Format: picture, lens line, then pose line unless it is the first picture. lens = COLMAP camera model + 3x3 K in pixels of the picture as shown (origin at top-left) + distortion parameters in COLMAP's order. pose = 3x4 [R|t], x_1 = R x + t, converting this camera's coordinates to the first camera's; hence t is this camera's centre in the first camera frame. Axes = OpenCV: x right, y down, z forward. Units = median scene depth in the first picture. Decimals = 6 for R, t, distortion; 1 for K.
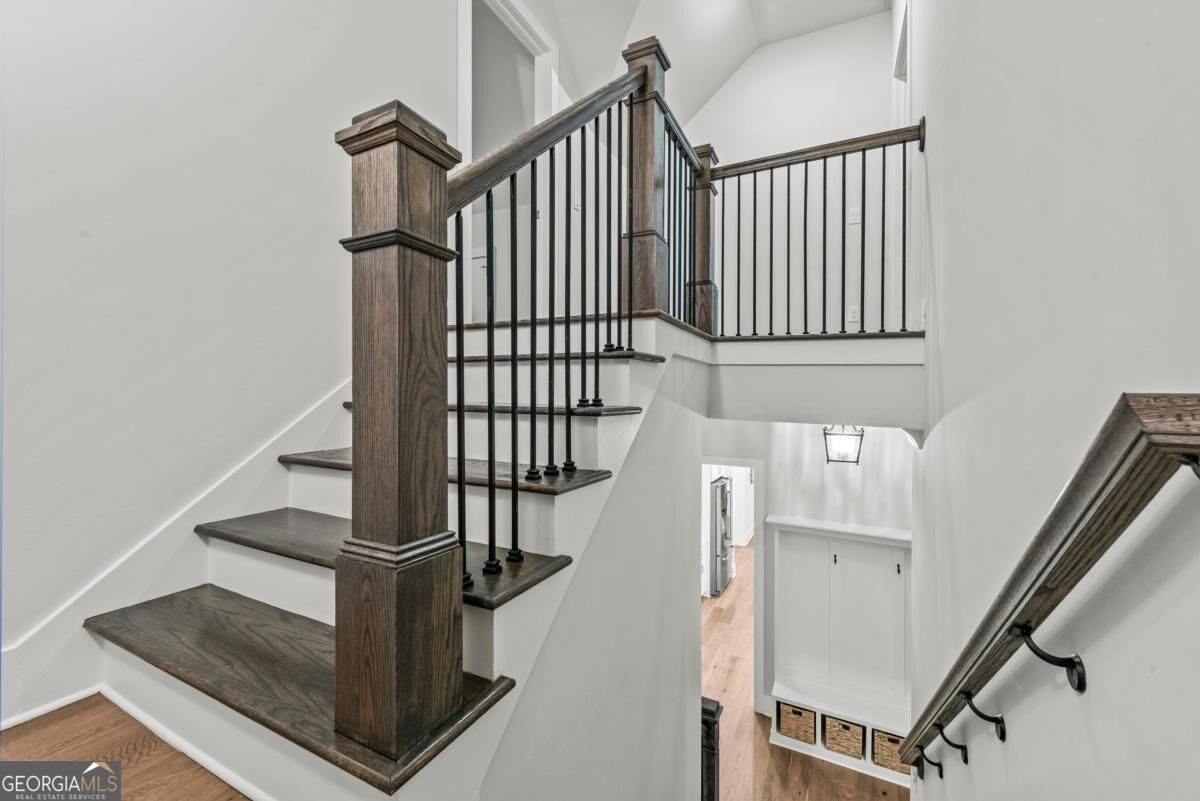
lens RADIAL K [[483.5, 0, 599.9], [0, 483.5, 401.0], [0, 0, 1]] dist [0.001612, 0.000010]
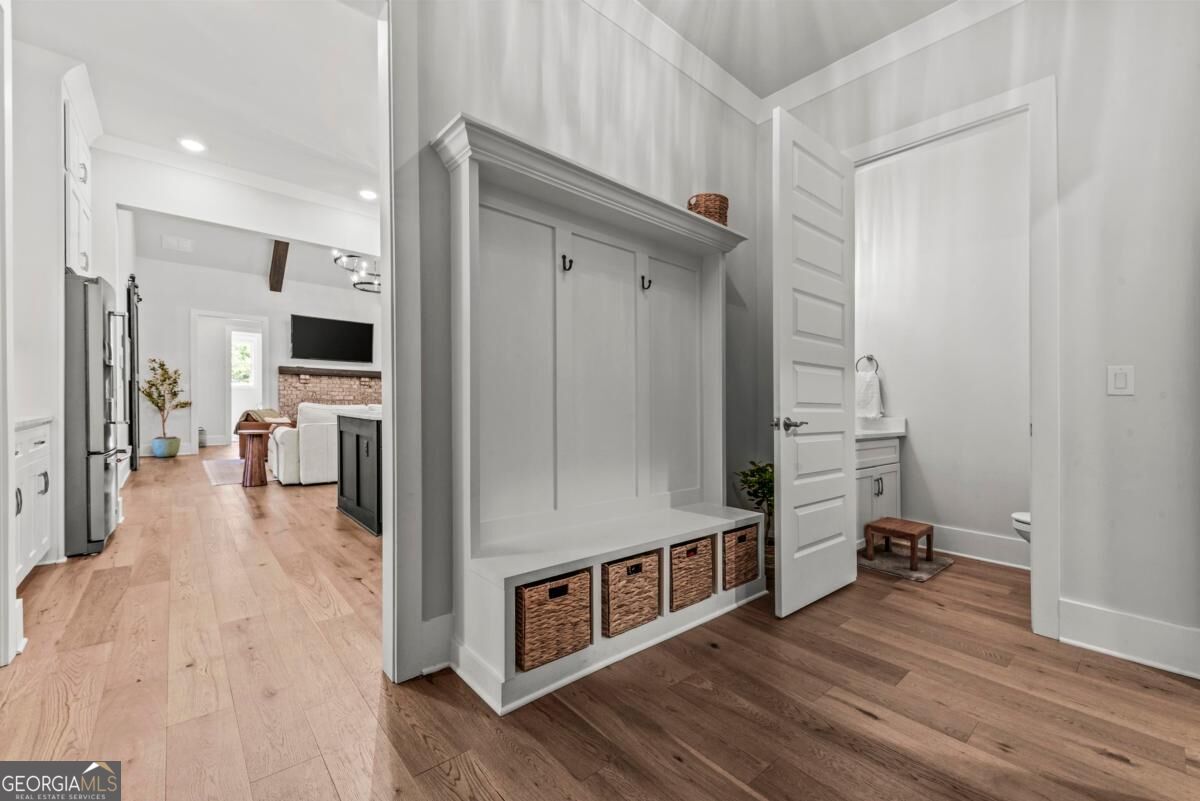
lens RADIAL K [[483.5, 0, 602.8], [0, 483.5, 402.9], [0, 0, 1]] dist [0.001612, 0.000010]
pose [[0.367549, 0.001965, 0.930002, 0.050260], [-0.003708, 0.999993, -0.000648, 0.490194], [-0.929997, -0.003210, 0.367553, 0.821574]]
